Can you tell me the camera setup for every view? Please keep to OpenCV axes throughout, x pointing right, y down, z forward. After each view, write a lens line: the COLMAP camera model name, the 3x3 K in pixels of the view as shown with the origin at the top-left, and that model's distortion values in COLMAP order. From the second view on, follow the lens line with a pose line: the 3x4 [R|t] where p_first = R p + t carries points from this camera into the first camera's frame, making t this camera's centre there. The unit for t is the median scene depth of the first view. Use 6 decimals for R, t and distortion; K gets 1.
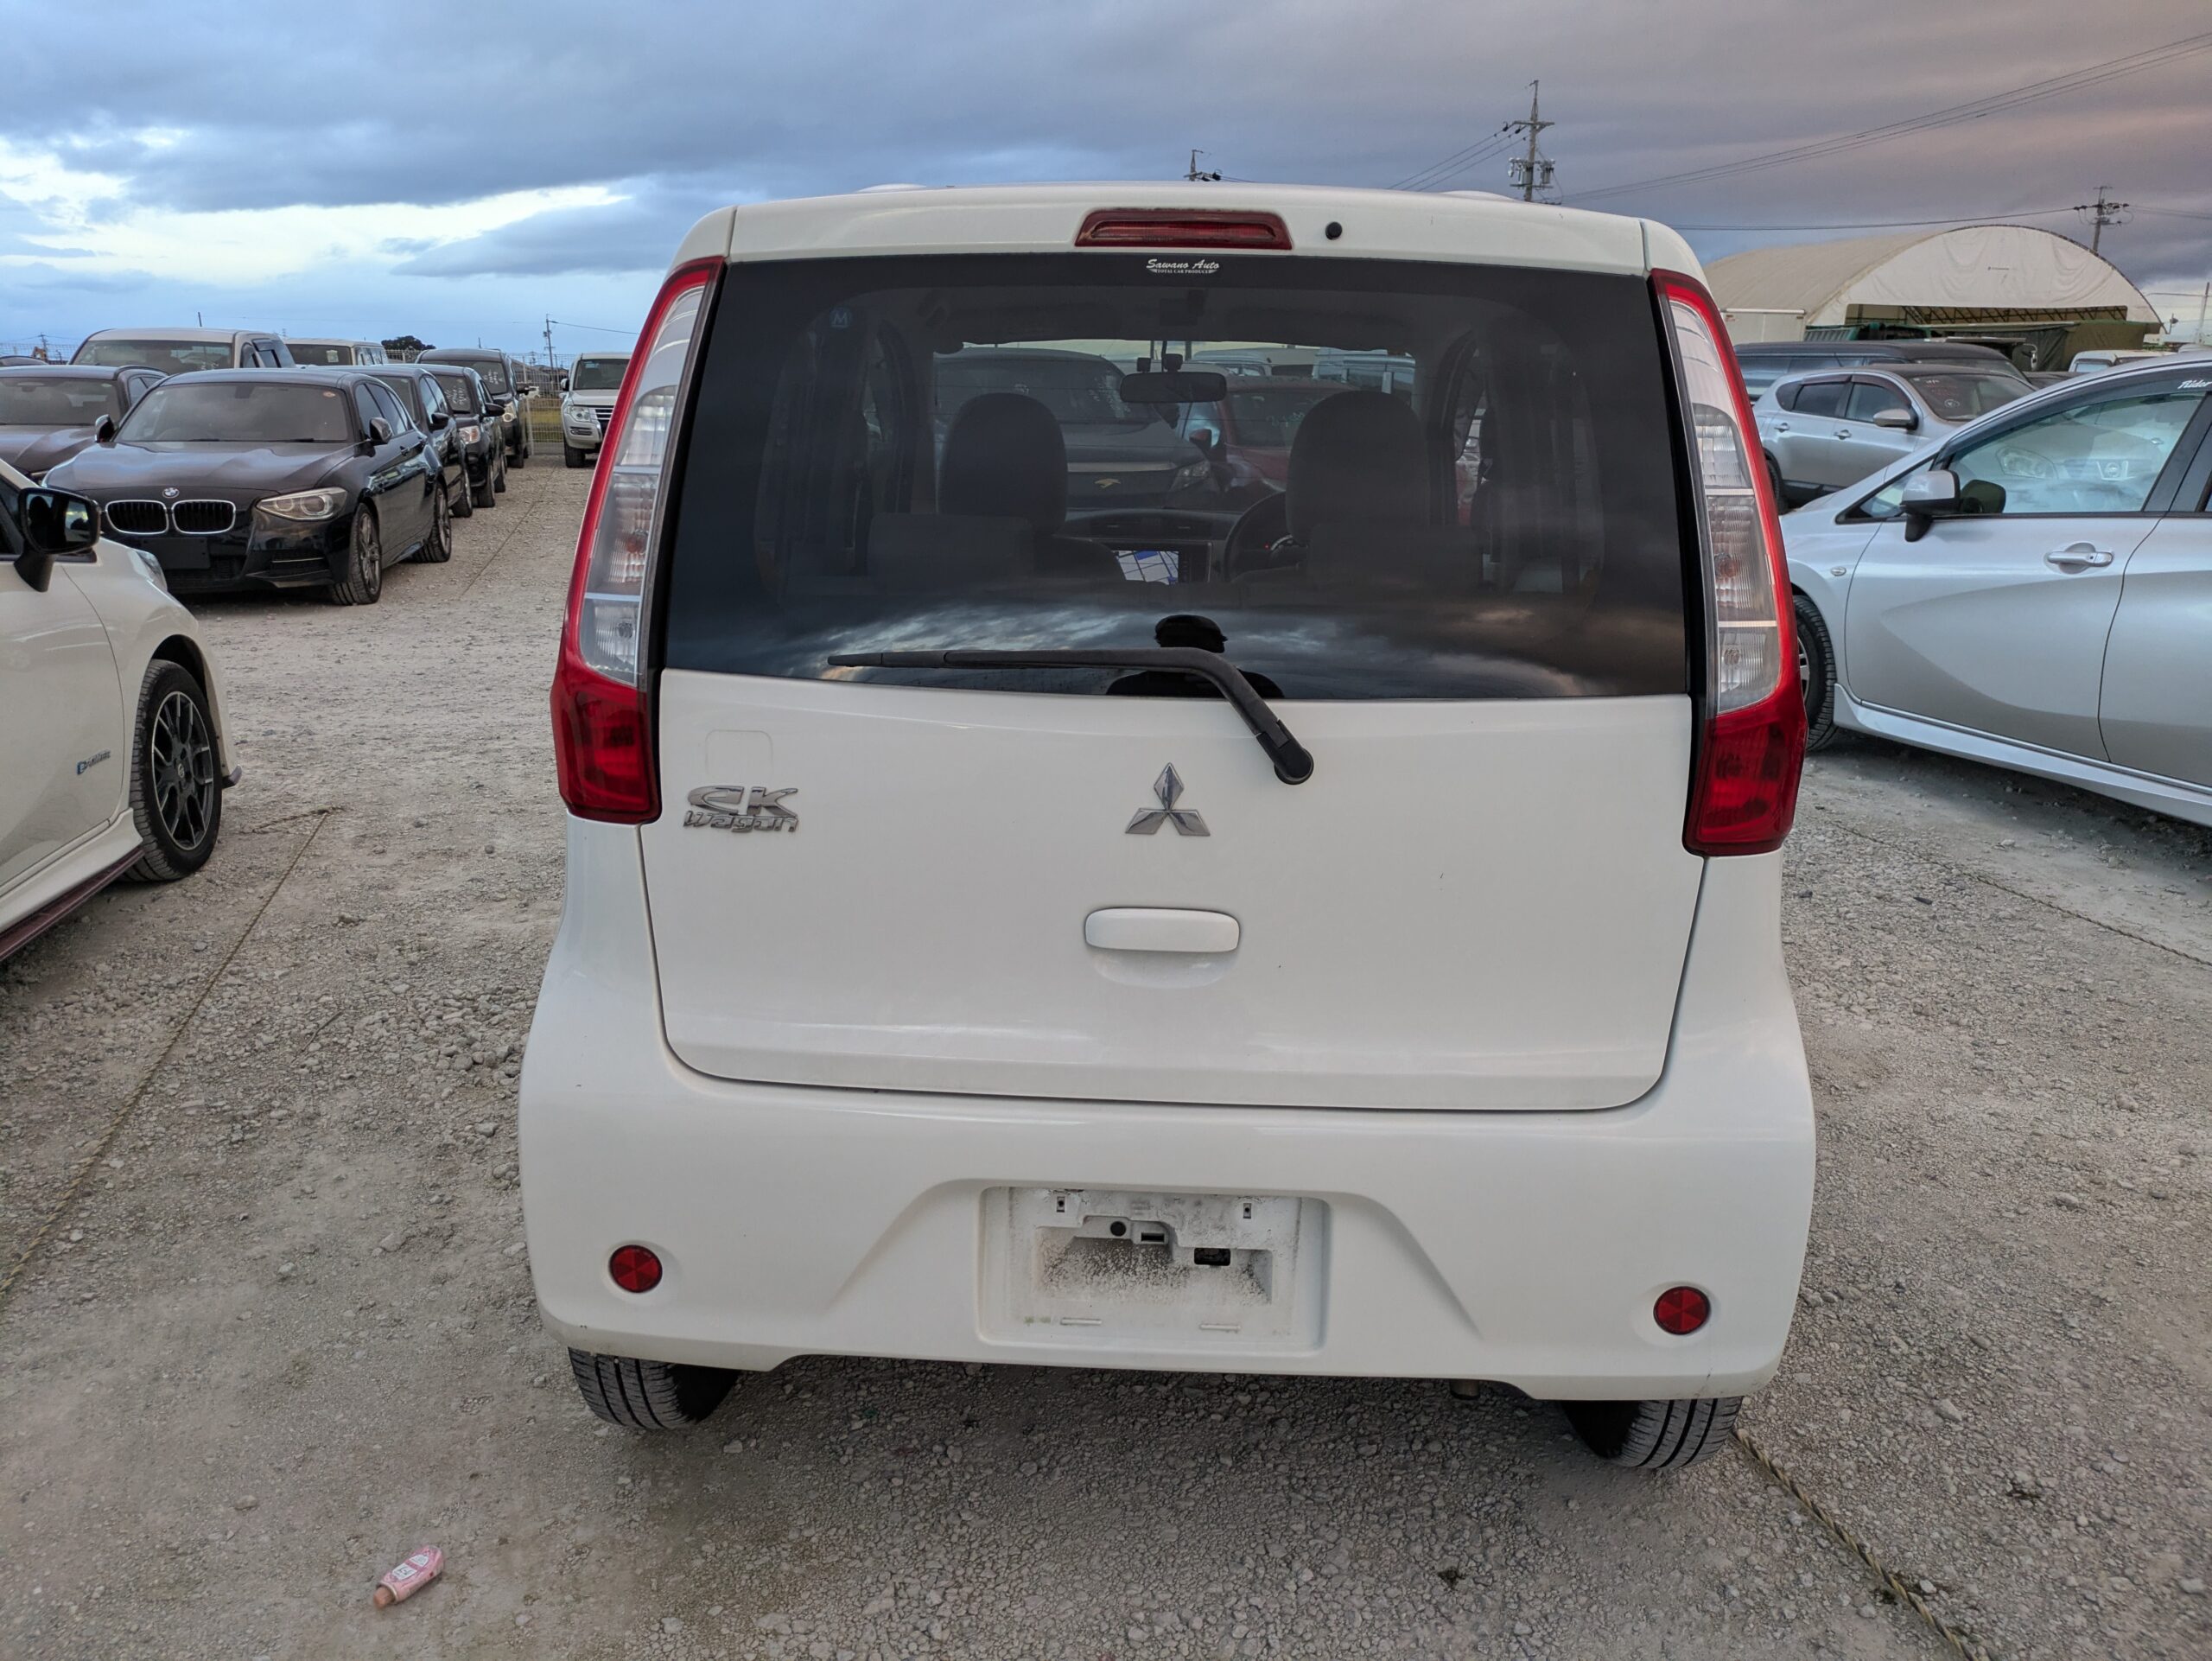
lens RADIAL K [[1624.6, 0, 1106.0], [0, 1624.6, 830.5], [0, 0, 1]] dist [0.019160, -0.022029]
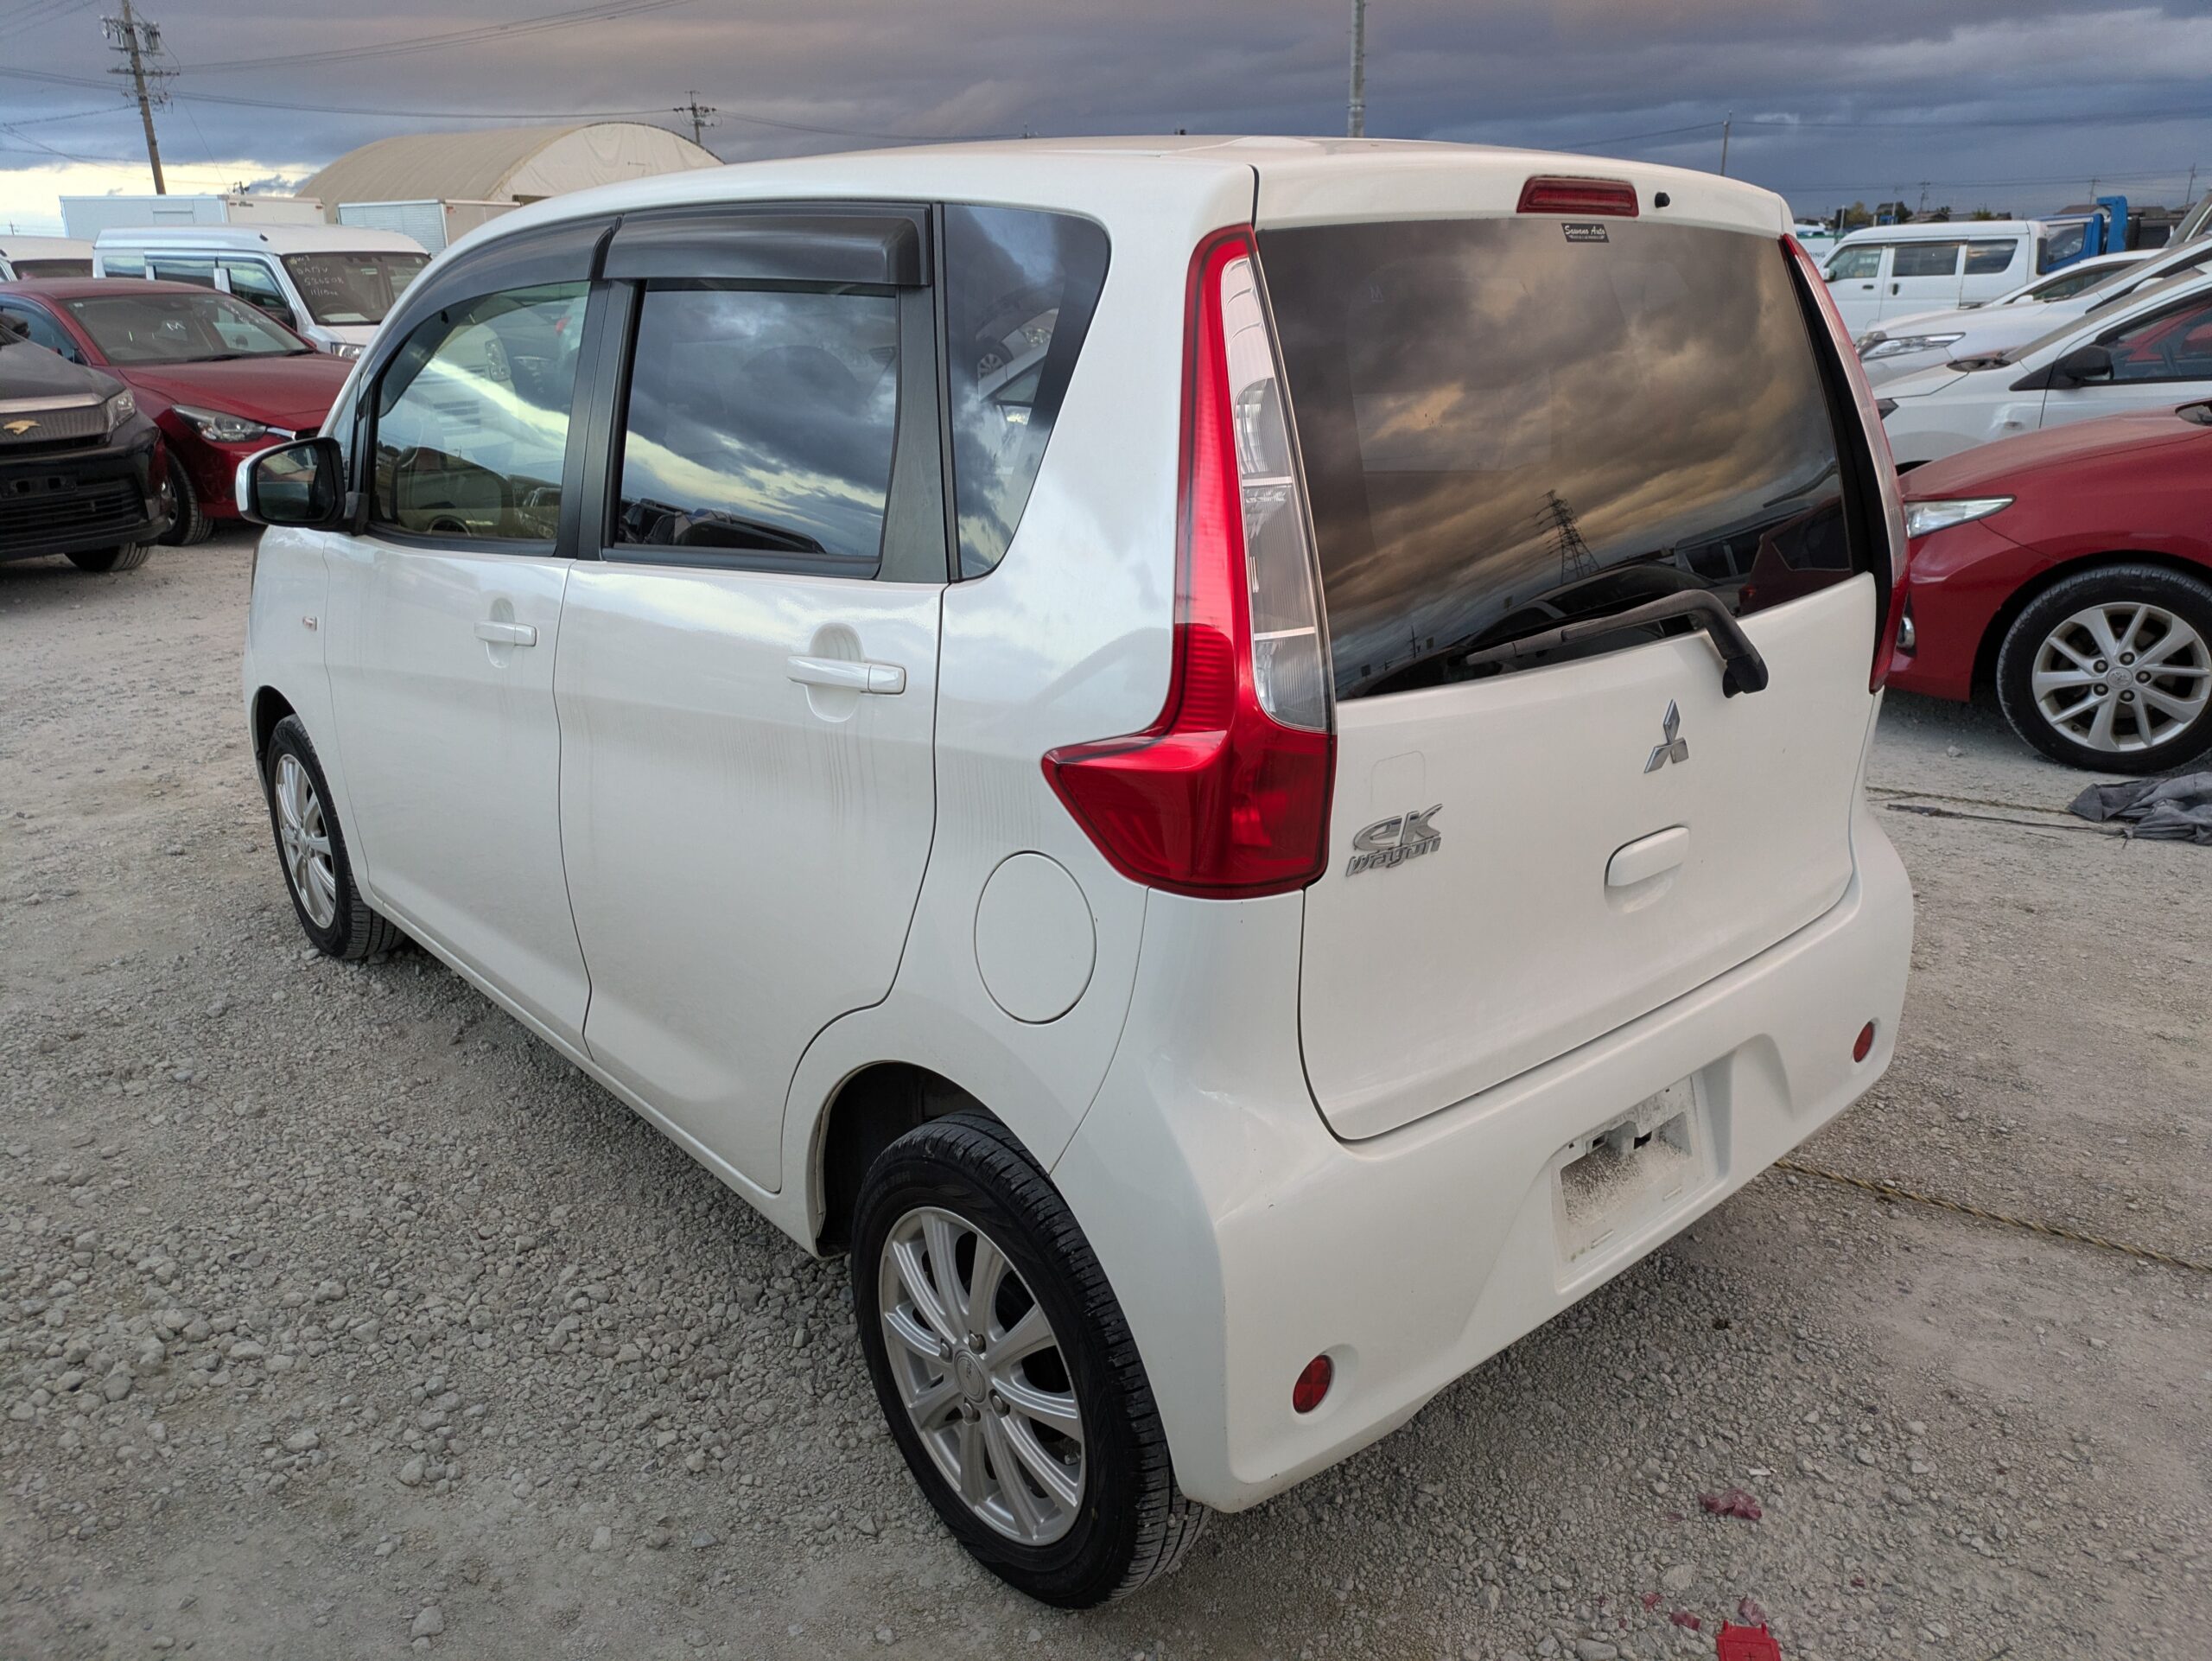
lens RADIAL K [[1631.9, 0, 1101.2], [0, 1631.9, 803.4], [0, 0, 1]] dist [0.011605, 0.000384]
pose [[0.730172, -0.226195, 0.644736, -0.154509], [0.196959, 0.973238, 0.118386, -0.028932], [-0.654260, 0.040544, 0.755182, 0.070160]]
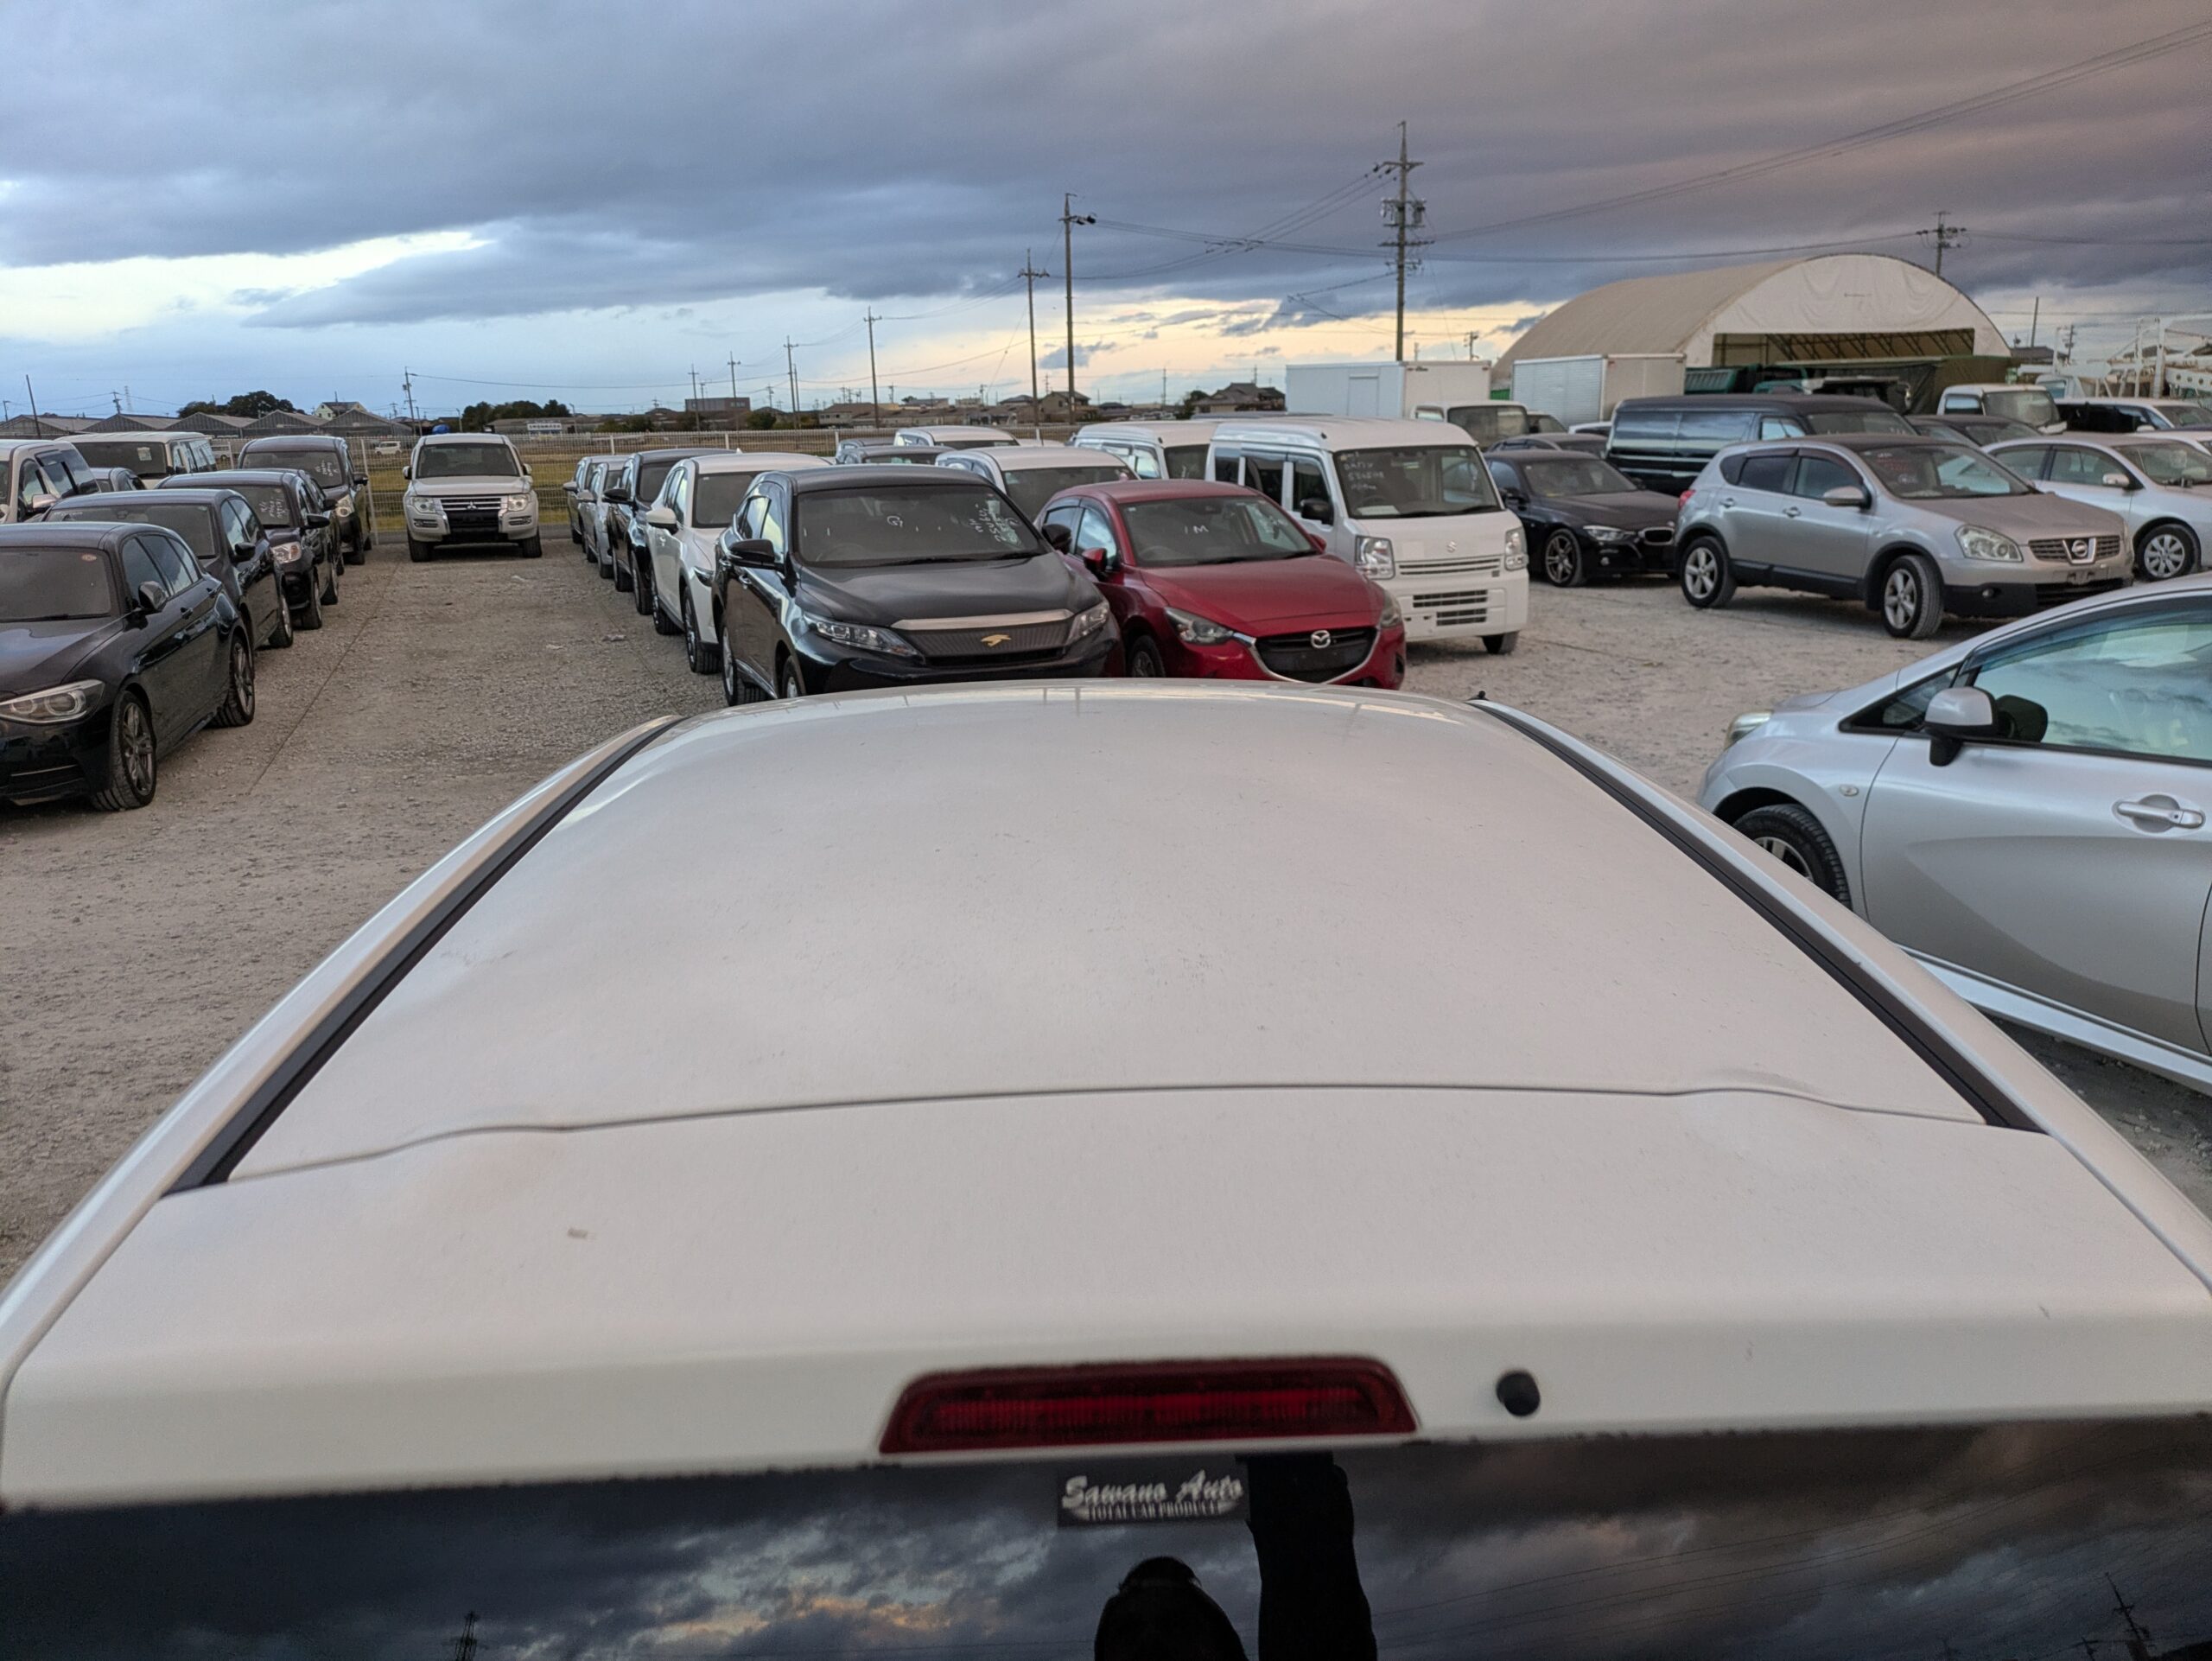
lens RADIAL K [[1637.8, 0, 1141.6], [0, 1637.8, 832.6], [0, 0, 1]] dist [0.020135, -0.040740]
pose [[0.995572, -0.048739, 0.080376, 0.003216], [0.050375, 0.998560, -0.018450, -0.082916], [-0.079361, 0.022417, 0.996594, 0.097202]]
